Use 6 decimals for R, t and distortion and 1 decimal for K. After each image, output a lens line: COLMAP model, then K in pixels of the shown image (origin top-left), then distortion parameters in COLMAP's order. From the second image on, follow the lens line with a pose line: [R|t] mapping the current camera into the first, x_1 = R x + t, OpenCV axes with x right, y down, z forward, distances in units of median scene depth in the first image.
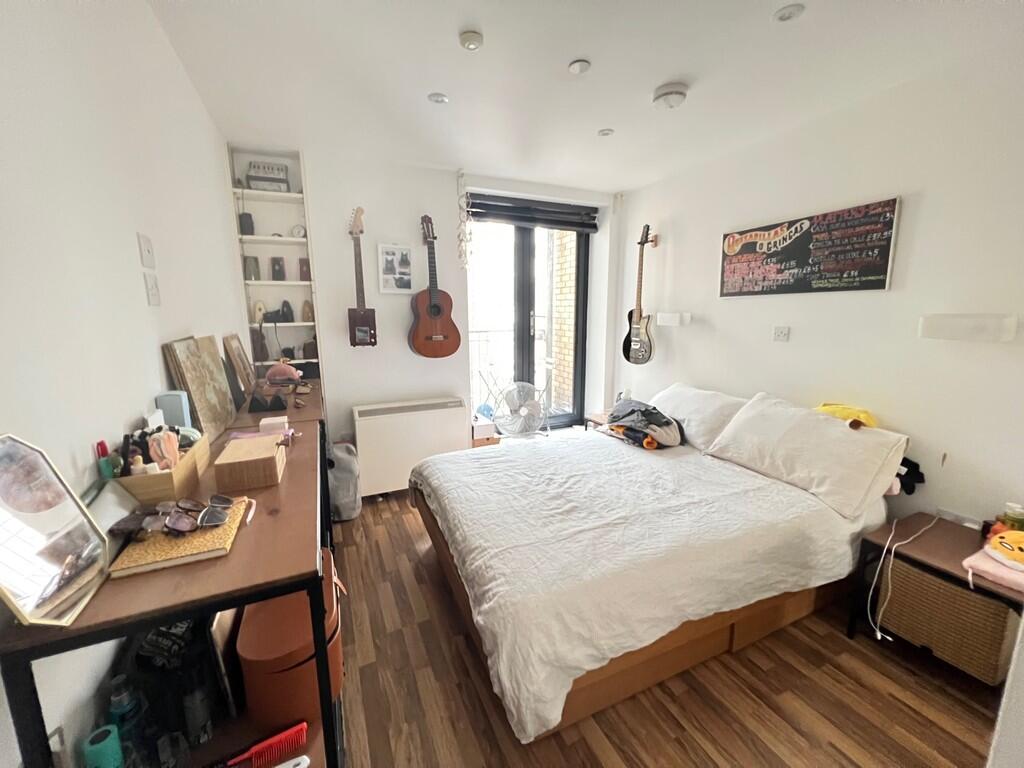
lens RADIAL K [[408.8, 0, 510.0], [0, 408.8, 382.4], [0, 0, 1]] dist [0.001086, -0.000004]
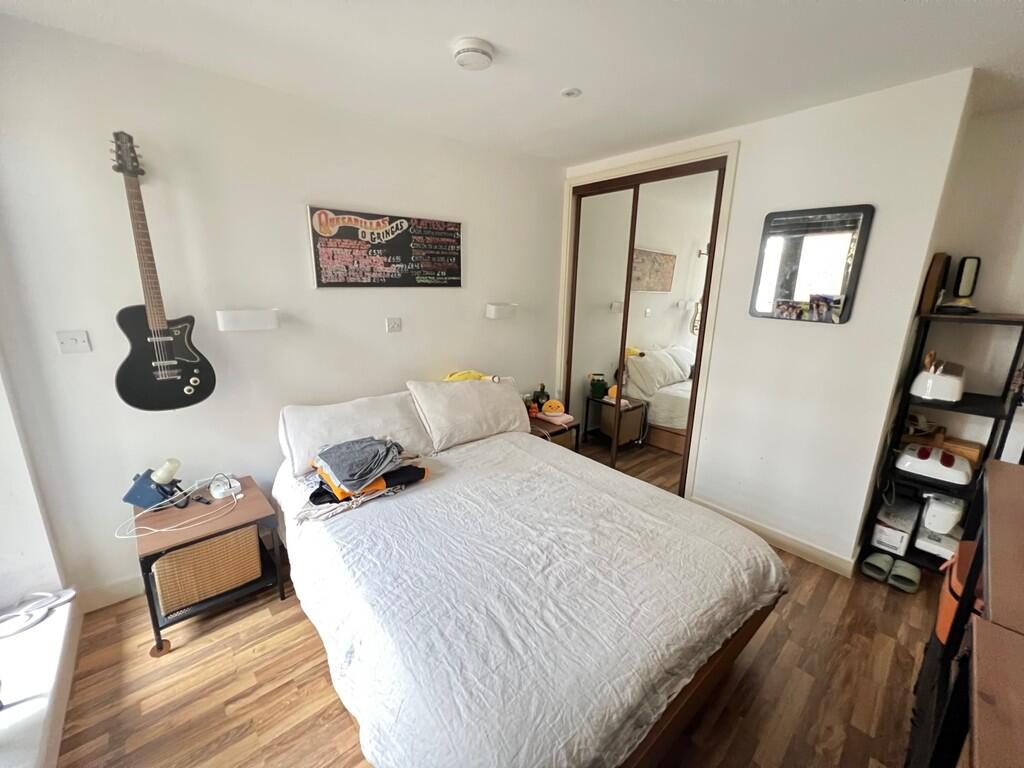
lens RADIAL K [[408.8, 0, 513.3], [0, 408.8, 382.8], [0, 0, 1]] dist [0.001086, -0.000004]
pose [[-0.292480, -0.226040, 0.929172, -0.460910], [0.151795, 0.948367, 0.278491, -0.236798], [-0.944147, 0.222497, -0.243067, 1.055462]]
